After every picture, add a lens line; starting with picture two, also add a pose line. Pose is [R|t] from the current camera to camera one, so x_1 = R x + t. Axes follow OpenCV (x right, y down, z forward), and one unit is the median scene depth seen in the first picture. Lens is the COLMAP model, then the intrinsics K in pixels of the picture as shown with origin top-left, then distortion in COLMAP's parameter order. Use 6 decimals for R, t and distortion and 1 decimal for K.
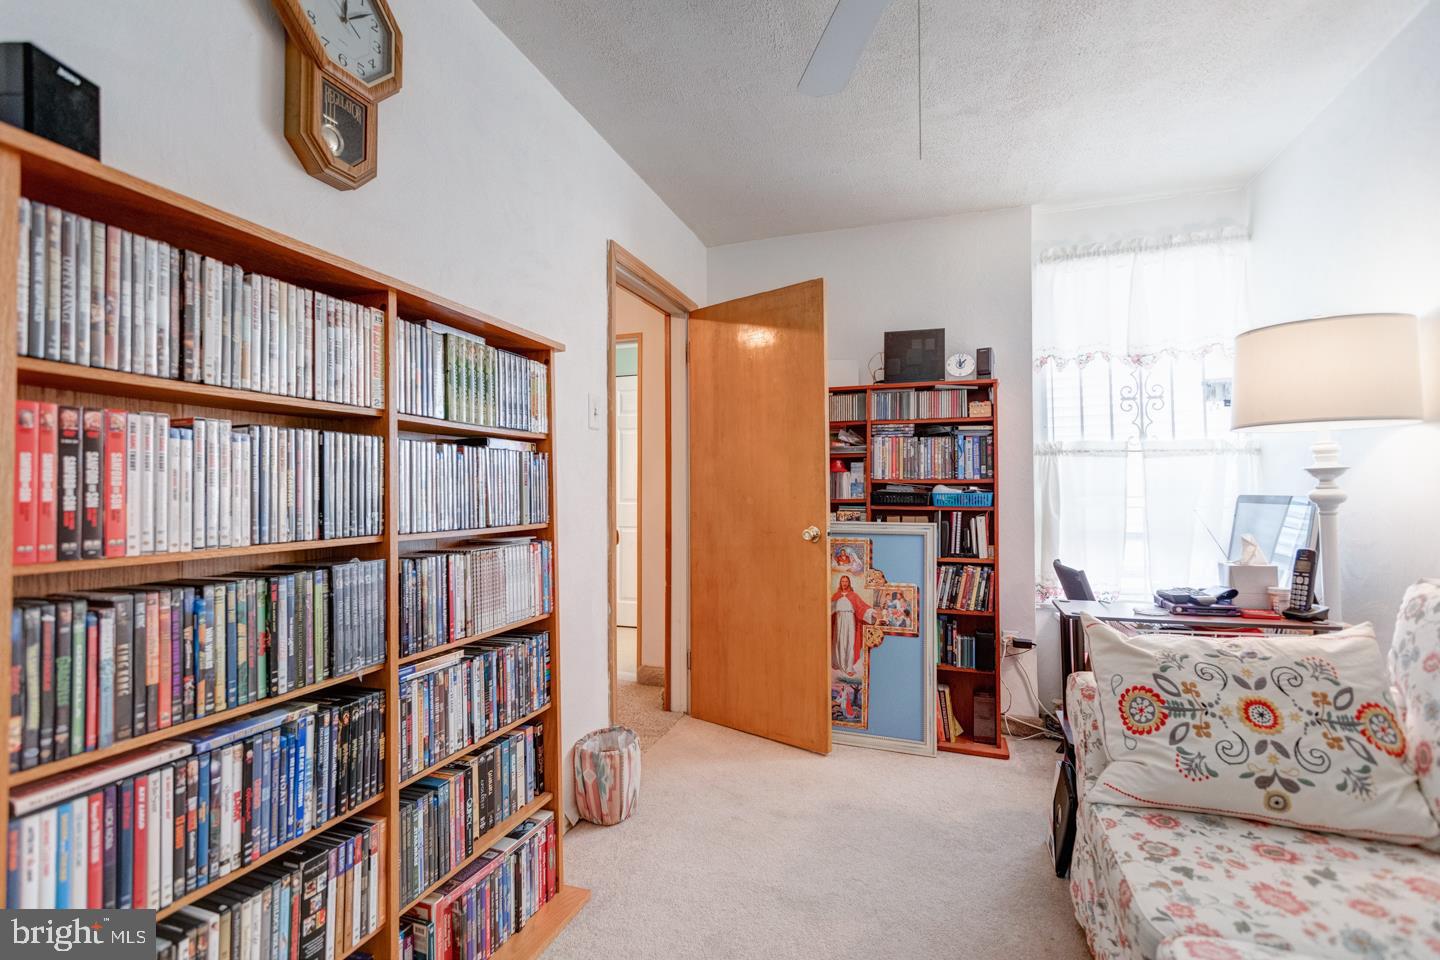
lens RADIAL K [[654.4, 0, 716.4], [0, 654.4, 480.3], [0, 0, 1]] dist [0.001499, 0.000240]
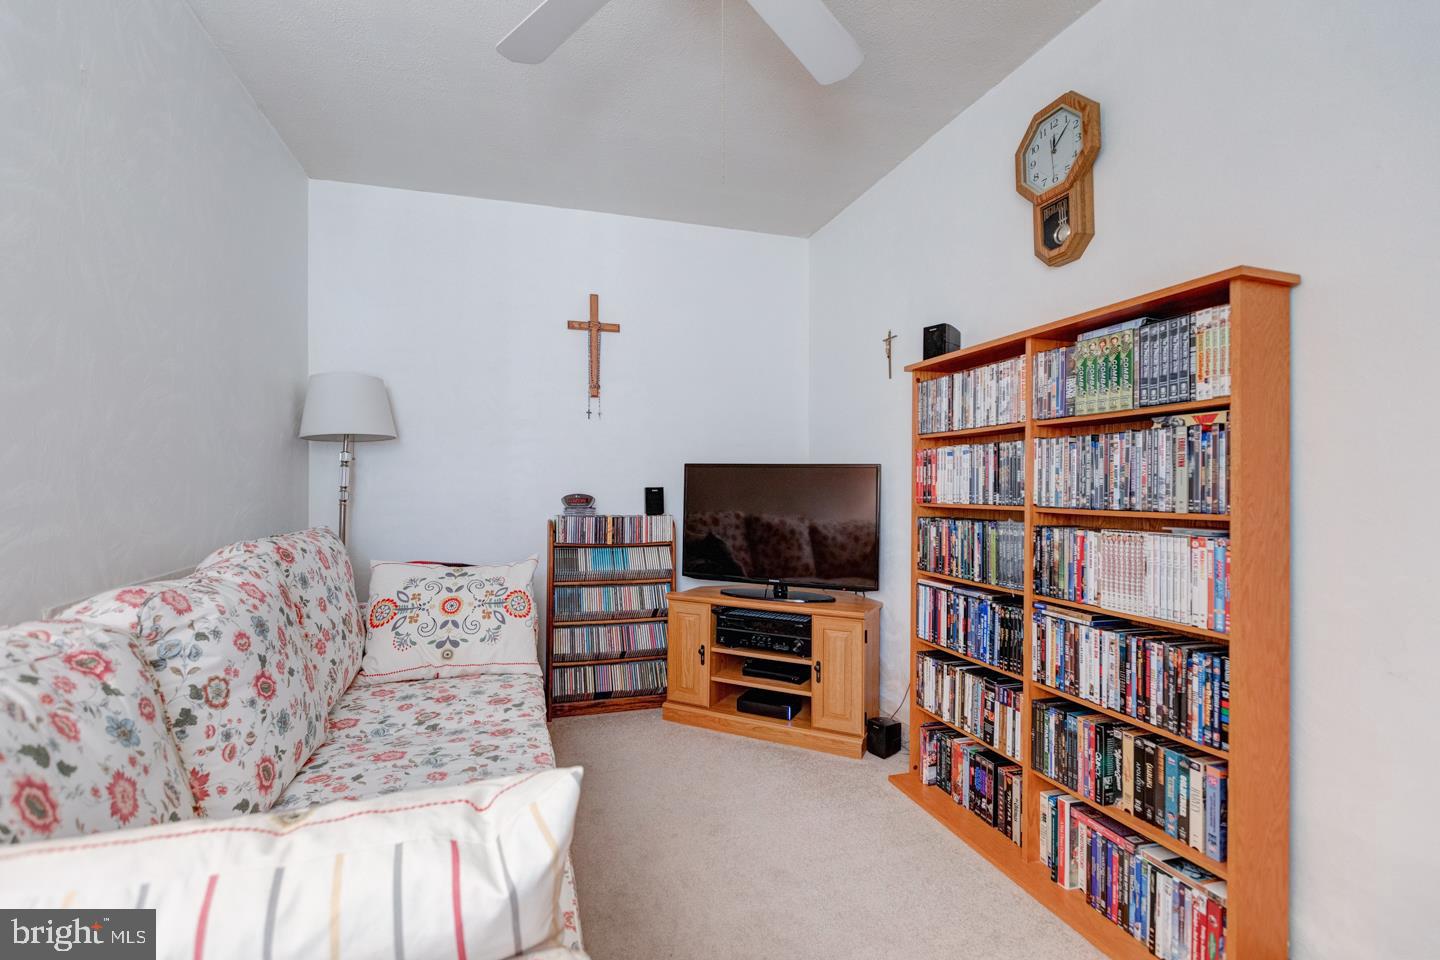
lens RADIAL K [[654.4, 0, 718.8], [0, 654.4, 482.5], [0, 0, 1]] dist [0.001499, 0.000240]
pose [[-0.802309, 0.005258, -0.596886, 0.949171], [0.019736, 0.999648, -0.017723, 0.043373], [0.596583, -0.026000, -0.802130, 1.806301]]
